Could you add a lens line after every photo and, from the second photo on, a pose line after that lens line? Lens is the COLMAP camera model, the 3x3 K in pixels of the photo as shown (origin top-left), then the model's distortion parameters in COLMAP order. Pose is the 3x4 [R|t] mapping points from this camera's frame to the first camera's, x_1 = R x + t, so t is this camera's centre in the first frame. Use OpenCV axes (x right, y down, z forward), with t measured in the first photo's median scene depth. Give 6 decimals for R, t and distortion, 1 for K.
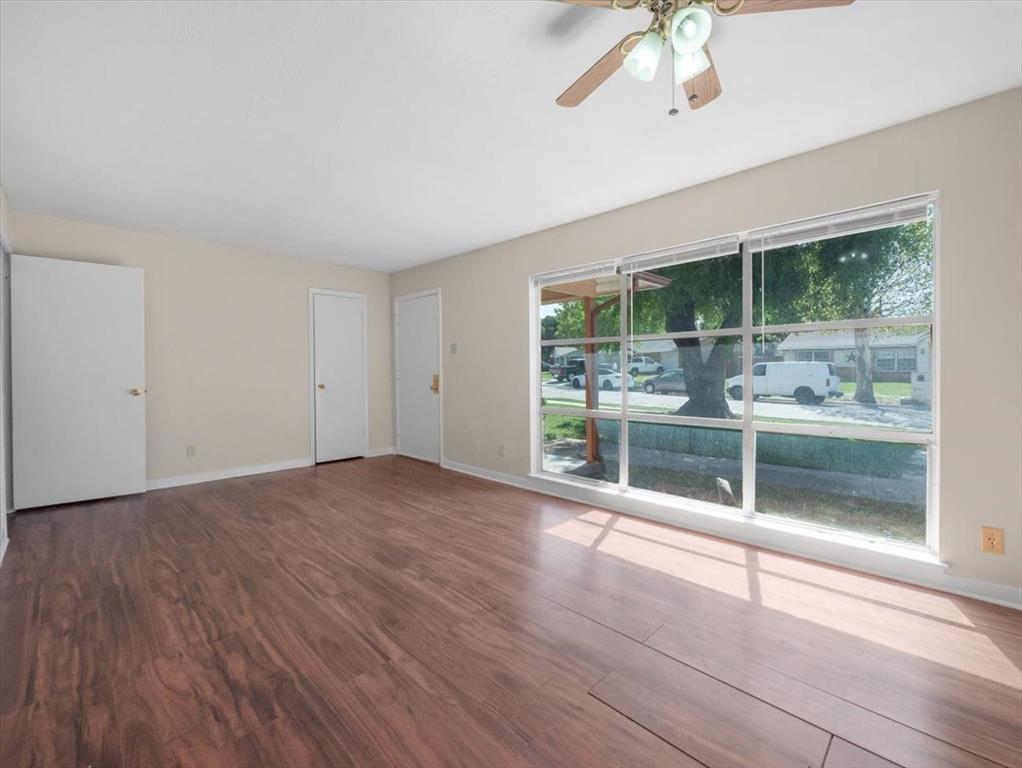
lens RADIAL K [[443.6, 0, 523.1], [0, 443.6, 376.9], [0, 0, 1]] dist [-0.013936, -0.000506]
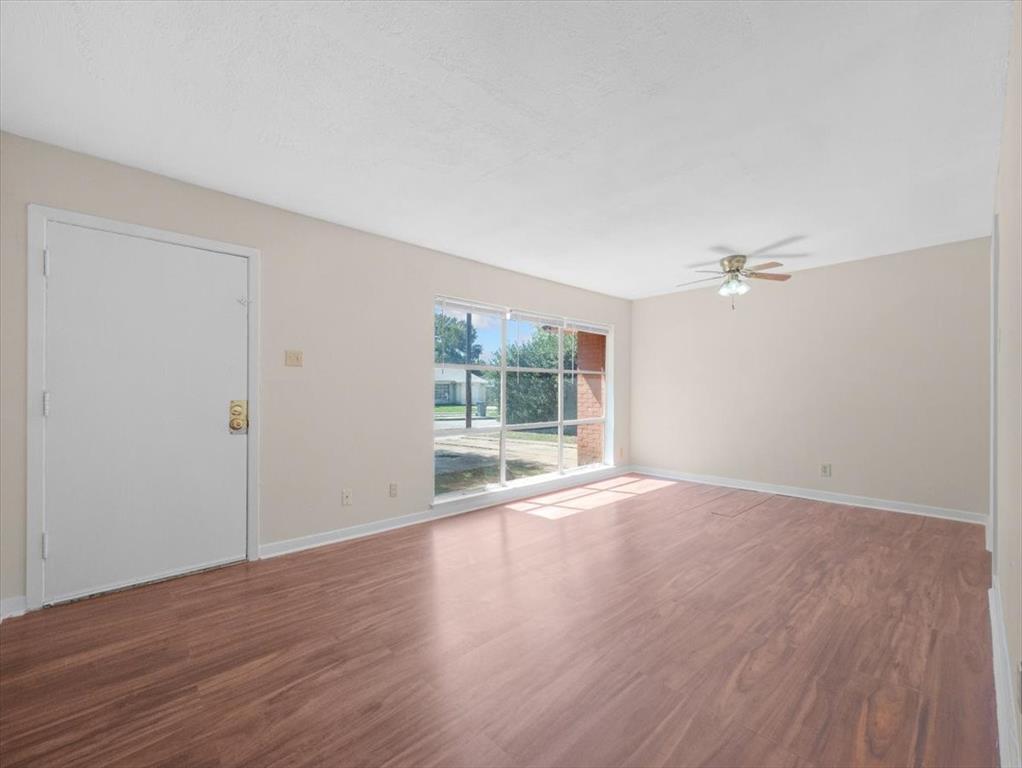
lens RADIAL K [[428.8, 0, 518.7], [0, 428.8, 387.7], [0, 0, 1]] dist [0.001307, -0.002920]
pose [[0.050565, 0.013597, 0.998628, -1.355656], [0.015279, 0.999780, -0.014387, -0.014455], [-0.998604, 0.015986, 0.050347, 1.176698]]
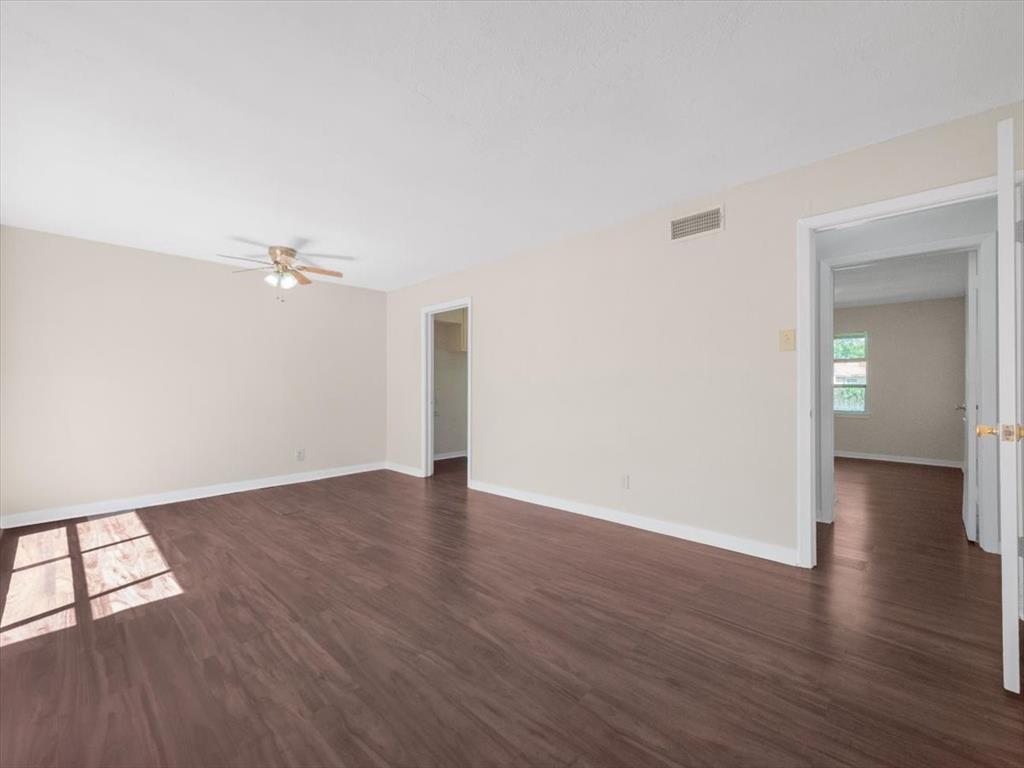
lens RADIAL K [[434.0, 0, 511.4], [0, 434.0, 368.1], [0, 0, 1]] dist [0.000684, -0.000050]
pose [[-0.999986, 0.003646, 0.003945, -0.601471], [0.003514, 0.999450, -0.032977, -0.018053], [-0.004063, -0.032962, -0.999448, 1.988914]]
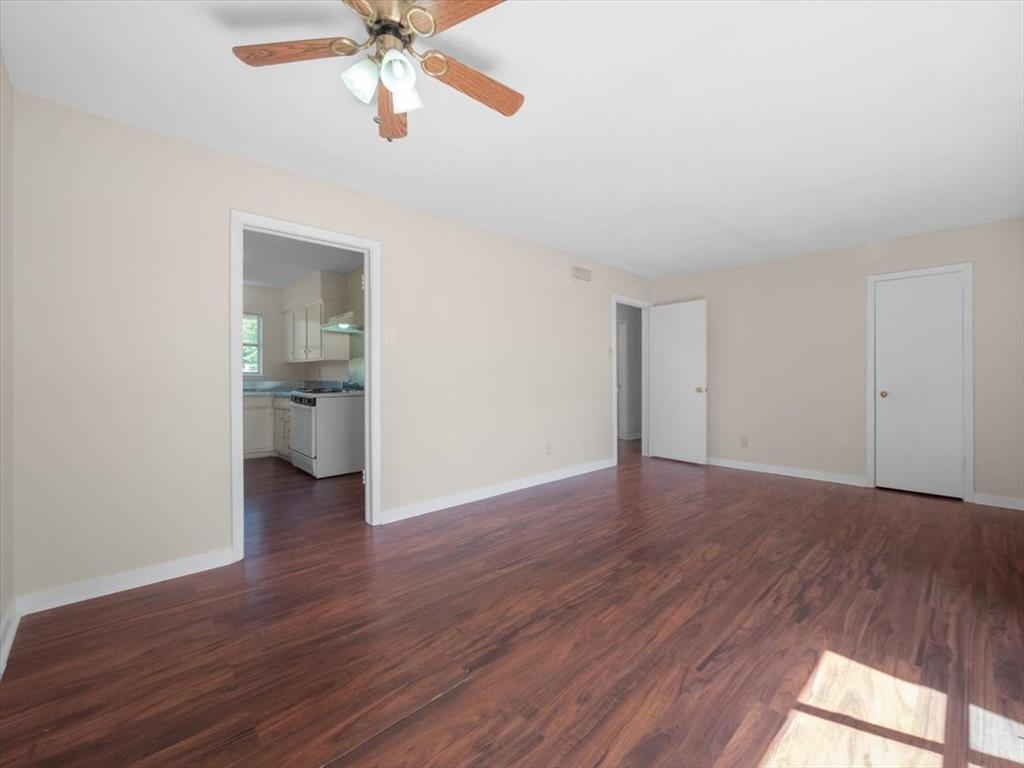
lens RADIAL K [[429.6, 0, 519.7], [0, 429.6, 387.7], [0, 0, 1]] dist [0.001307, -0.002920]
pose [[-0.050969, 0.029484, -0.998265, 0.693834], [-0.012728, 0.999464, 0.030169, -0.011940], [0.998619, 0.014244, -0.050566, 0.697645]]
